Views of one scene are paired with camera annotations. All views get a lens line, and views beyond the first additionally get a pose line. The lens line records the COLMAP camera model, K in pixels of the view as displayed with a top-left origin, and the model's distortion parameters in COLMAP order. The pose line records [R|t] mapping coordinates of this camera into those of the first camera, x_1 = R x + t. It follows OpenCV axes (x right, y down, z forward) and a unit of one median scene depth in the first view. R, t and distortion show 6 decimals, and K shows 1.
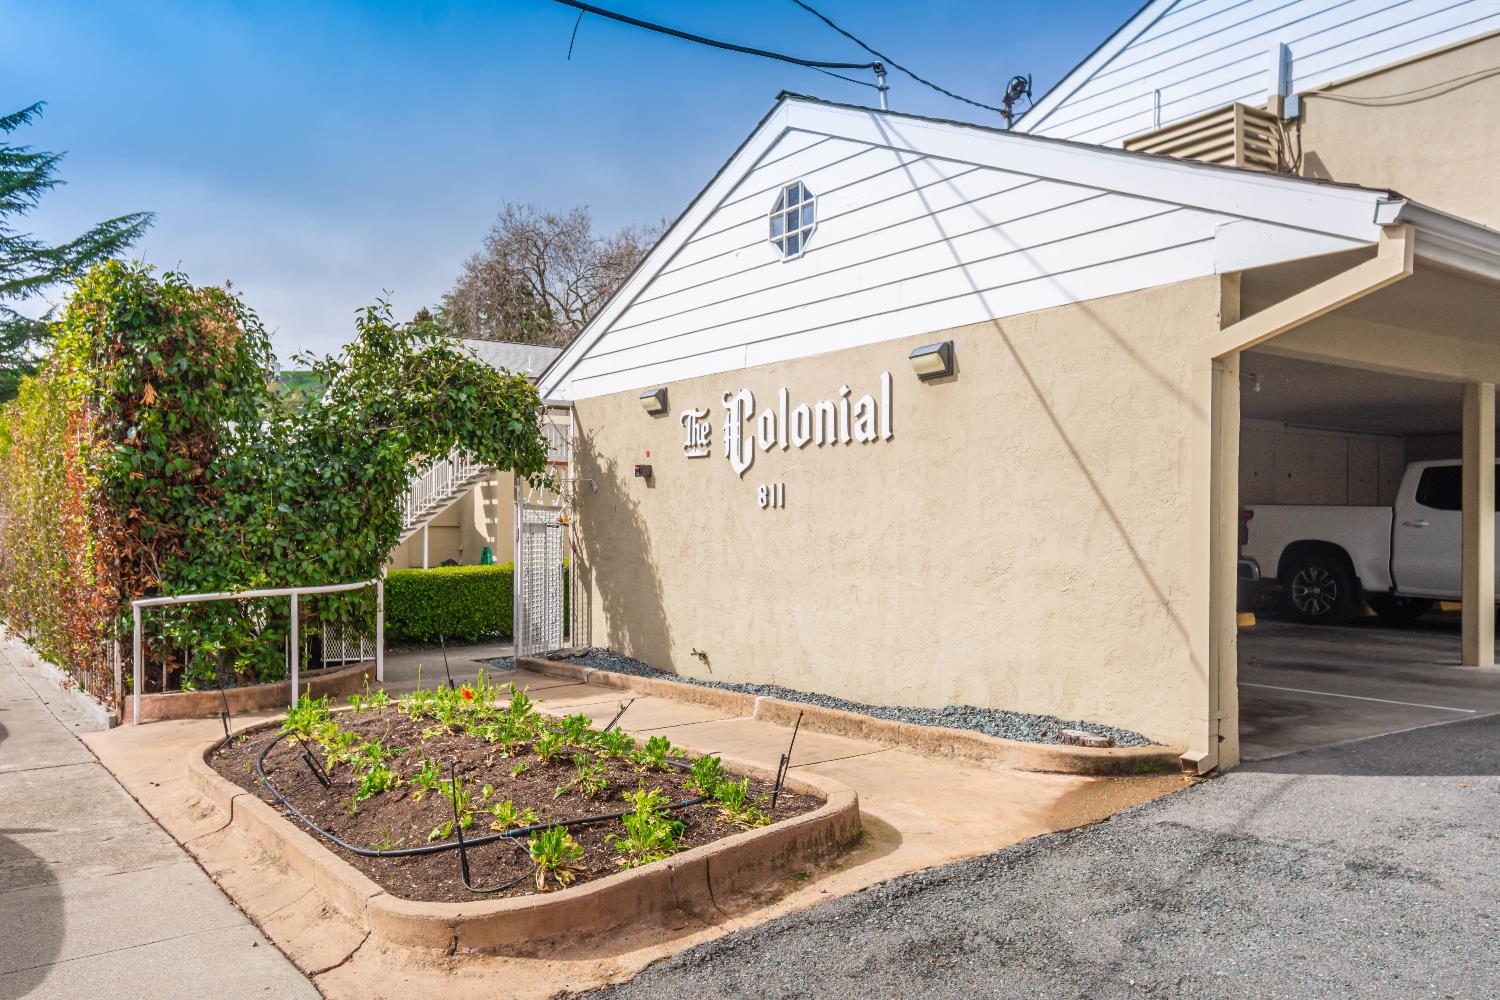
lens RADIAL K [[1157.9, 0, 750.0], [0, 1157.9, 500.0], [0, 0, 1]] dist [0.008147, -0.001122]
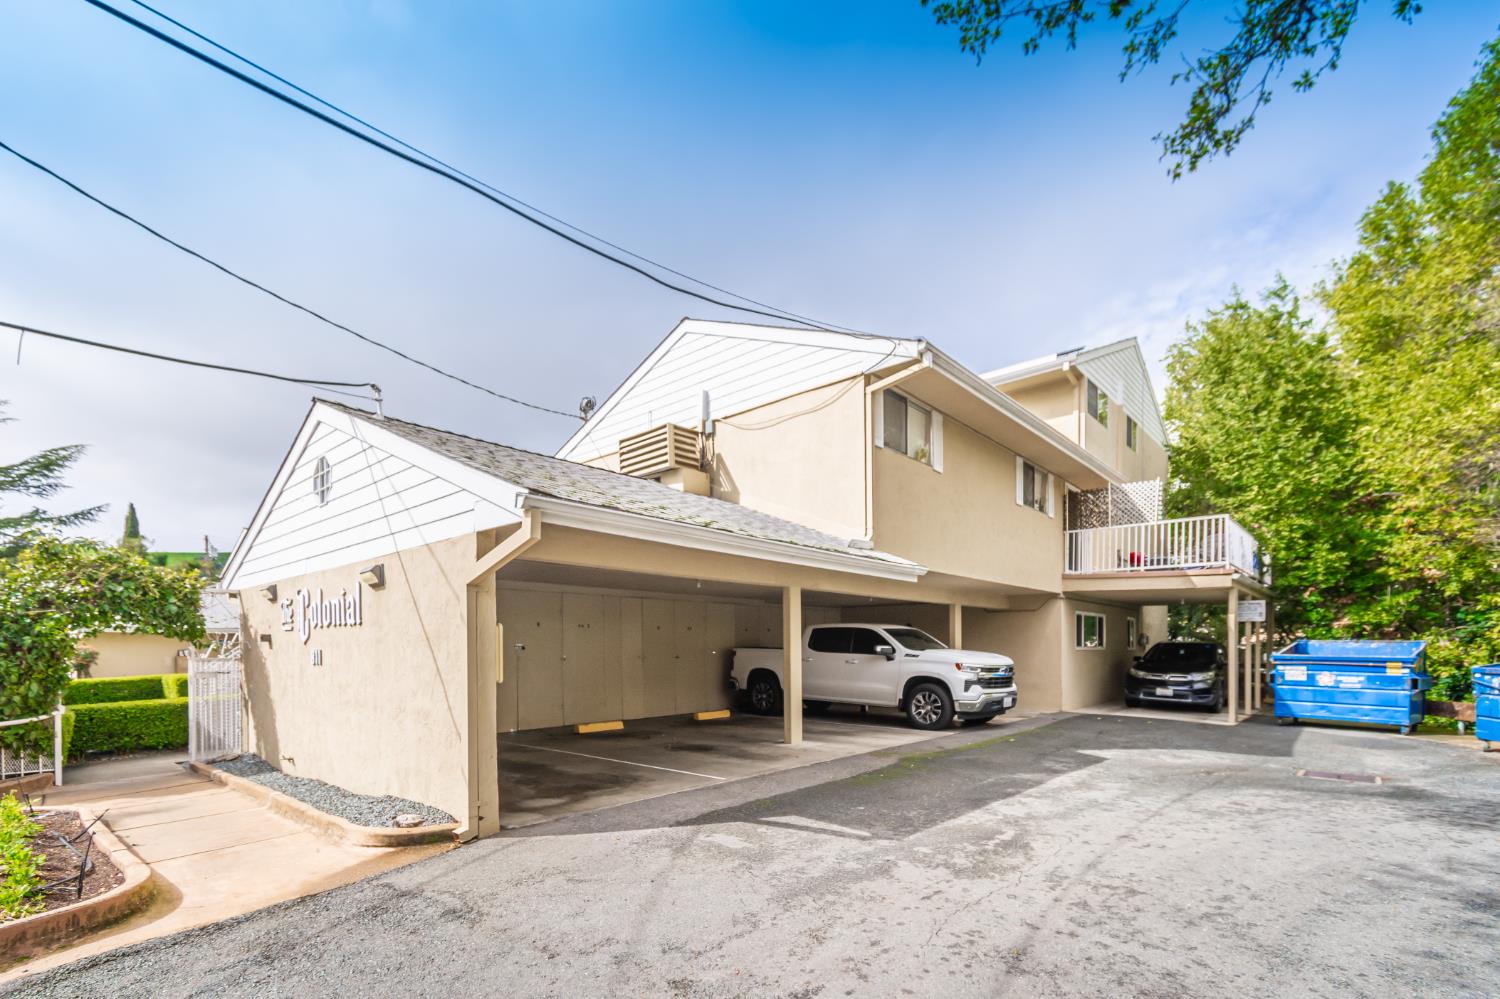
lens RADIAL K [[661.6, 0, 750.5], [0, 661.6, 629.5], [0, 0, 1]] dist [0.002009, 0.000211]
pose [[0.975461, -0.003417, 0.220144, 0.357753], [0.003846, 0.999991, -0.001520, -0.034550], [-0.220137, 0.002330, 0.975466, 0.009160]]
